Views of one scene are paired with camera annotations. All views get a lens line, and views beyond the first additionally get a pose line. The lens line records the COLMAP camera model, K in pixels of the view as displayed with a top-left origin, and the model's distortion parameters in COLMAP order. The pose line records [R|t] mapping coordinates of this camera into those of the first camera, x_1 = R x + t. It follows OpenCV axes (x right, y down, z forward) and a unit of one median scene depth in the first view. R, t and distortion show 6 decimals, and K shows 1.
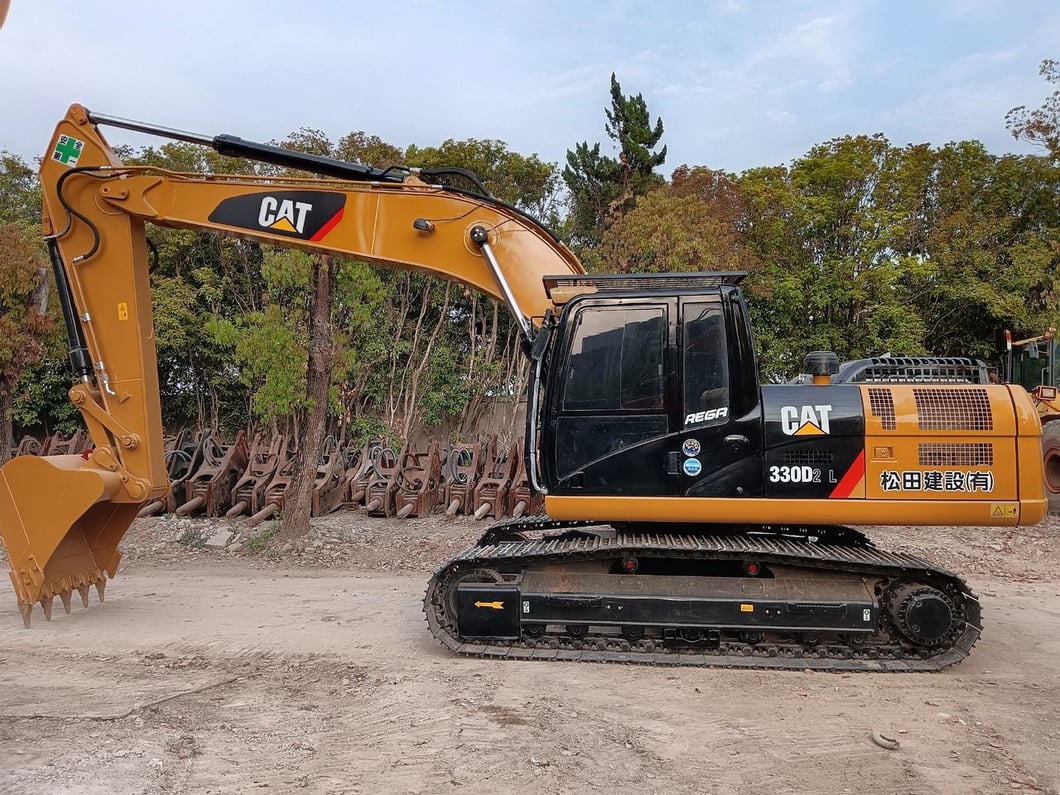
lens RADIAL K [[829.0, 0, 522.0], [0, 829.0, 393.7], [0, 0, 1]] dist [0.063953, -0.108918]
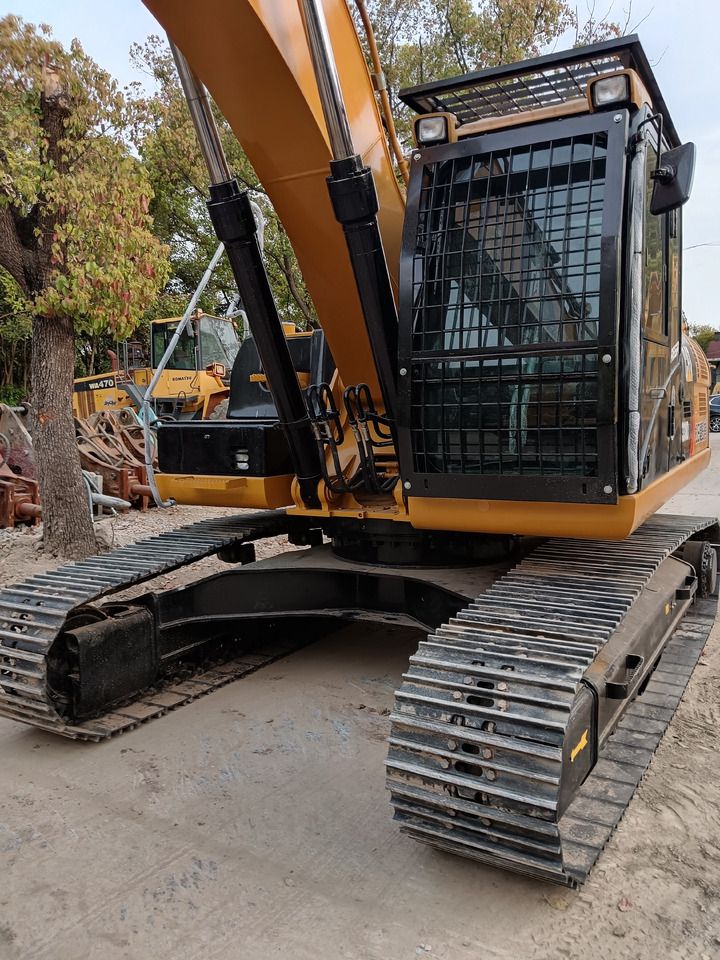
lens RADIAL K [[750.8, 0, 356.2], [0, 750.8, 478.8], [0, 0, 1]] dist [0.063953, -0.108918]
pose [[0.422678, -0.094006, 0.901391, -0.460823], [-0.016411, 0.993649, 0.111322, 0.064192], [-0.906131, -0.061846, 0.418451, 0.963076]]
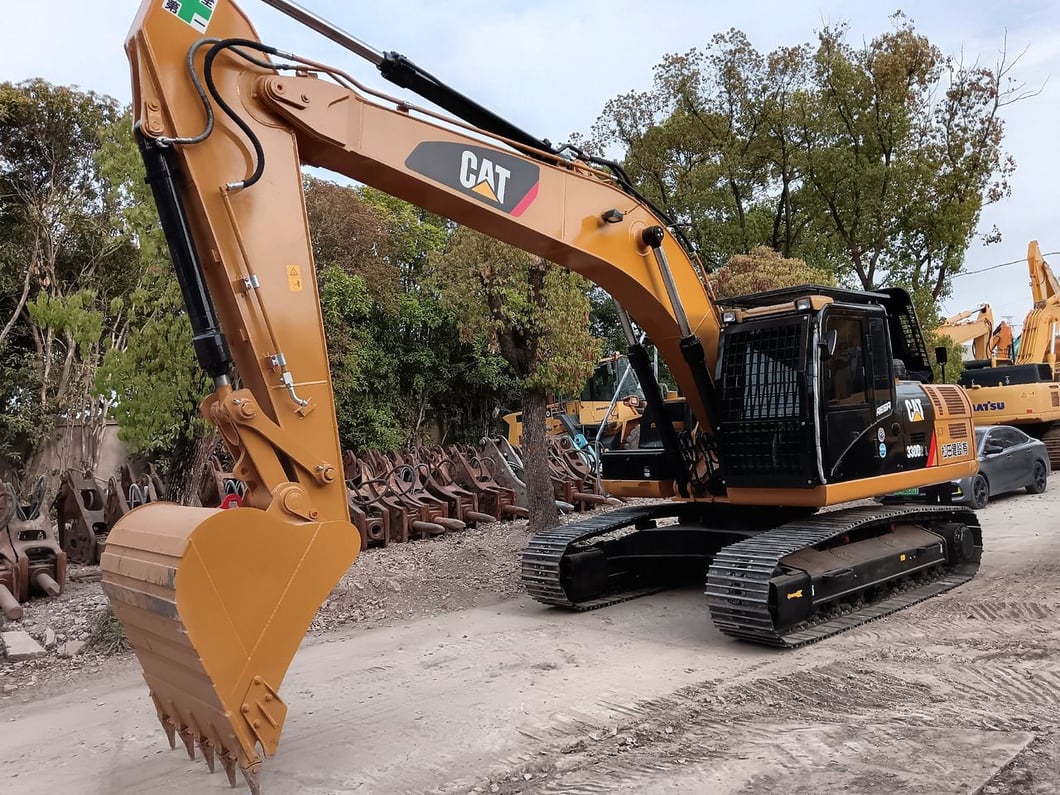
lens RADIAL K [[829.0, 0, 526.4], [0, 829.0, 393.9], [0, 0, 1]] dist [0.063953, -0.108918]
pose [[0.677490, -0.007054, 0.735498, -1.056856], [0.026072, 0.999556, -0.014429, 0.008274], [-0.735069, 0.028951, 0.677373, 0.539731]]
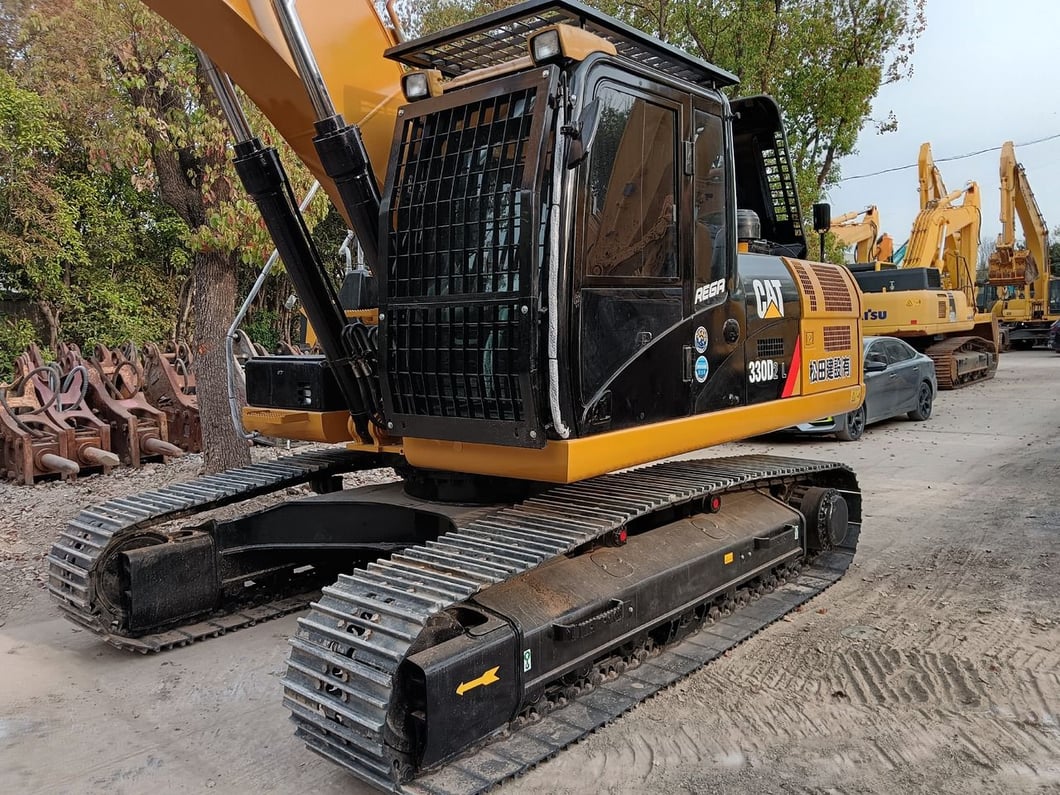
lens RADIAL K [[829.0, 0, 522.9], [0, 829.0, 391.6], [0, 0, 1]] dist [0.063953, -0.108918]
pose [[0.583688, -0.076384, 0.808377, -0.404715], [-0.009187, 0.994880, 0.100640, 0.040776], [-0.811926, -0.066169, 0.579998, 0.726133]]
